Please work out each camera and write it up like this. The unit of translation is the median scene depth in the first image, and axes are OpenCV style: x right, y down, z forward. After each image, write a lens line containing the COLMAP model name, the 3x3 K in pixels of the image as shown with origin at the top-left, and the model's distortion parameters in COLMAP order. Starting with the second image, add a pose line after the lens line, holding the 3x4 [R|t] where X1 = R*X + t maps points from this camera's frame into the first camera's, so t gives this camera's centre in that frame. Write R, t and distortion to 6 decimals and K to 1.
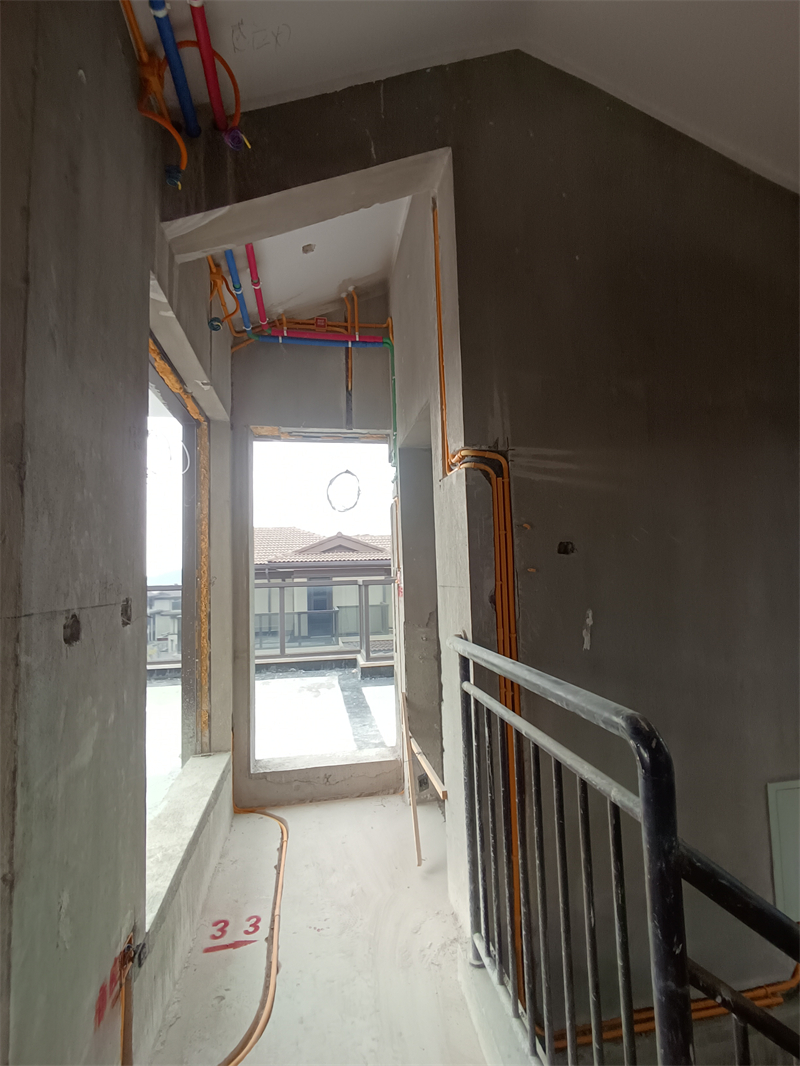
lens RADIAL K [[483.5, 0, 402.5], [0, 483.5, 539.1], [0, 0, 1]] dist [-0.002278, 0.001041]
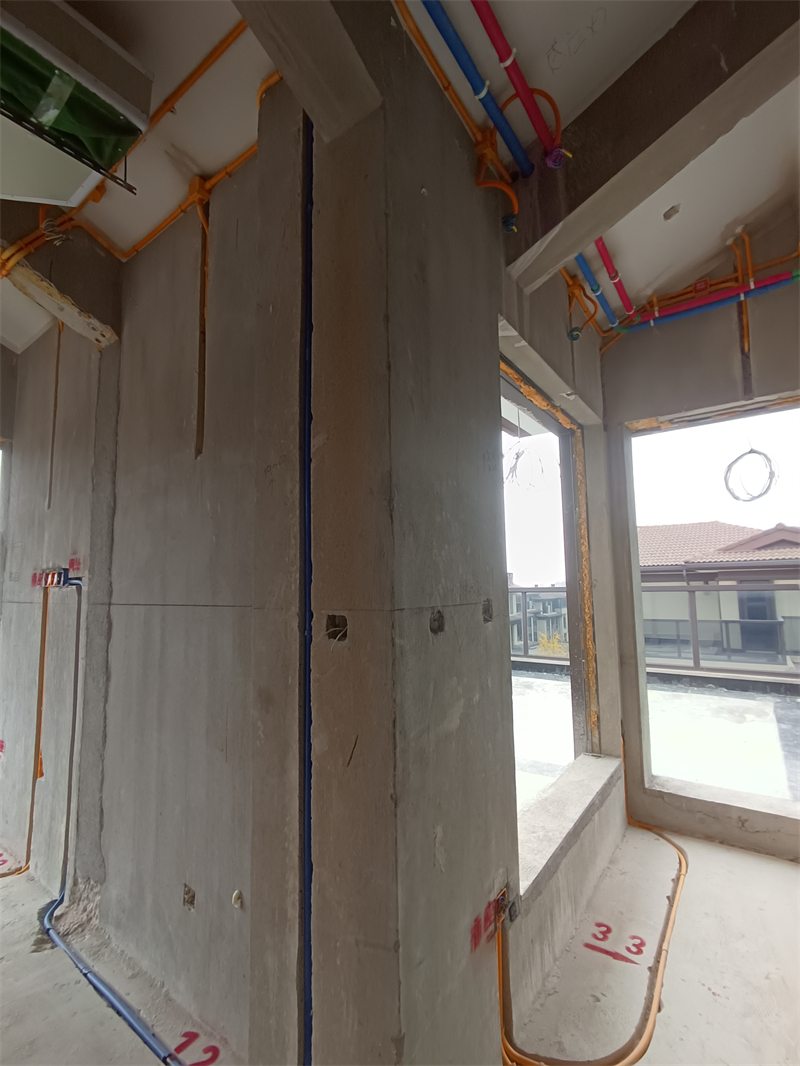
lens RADIAL K [[485.0, 0, 412.7], [0, 485.0, 539.4], [0, 0, 1]] dist [0.001202, 0.000190]
pose [[0.703414, -0.052330, -0.708851, 0.105574], [0.050899, 0.998434, -0.023199, -0.003273], [0.708955, -0.019761, 0.704977, 0.026476]]
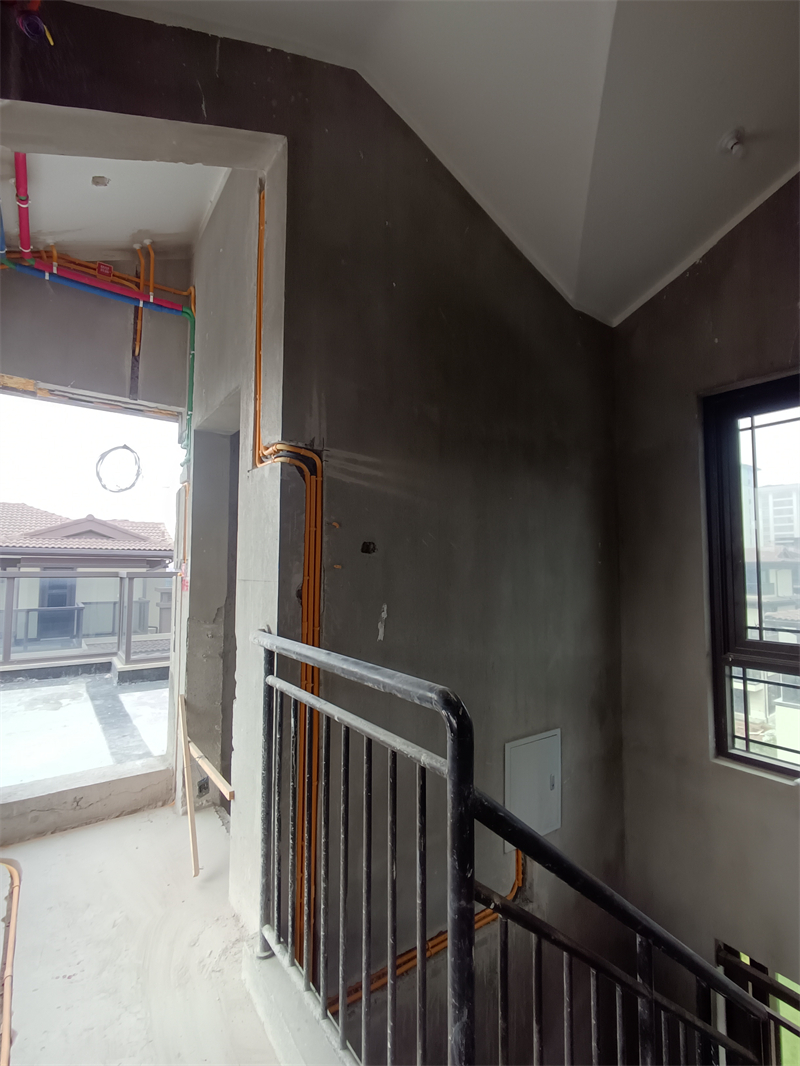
lens RADIAL K [[485.8, 0, 397.2], [0, 485.8, 538.2], [0, 0, 1]] dist [-0.001929, -0.000105]
pose [[0.901904, 0.061461, 0.427542, -0.069641], [-0.063493, 0.997937, -0.009519, 0.003659], [-0.427245, -0.018561, 0.903946, -0.012954]]
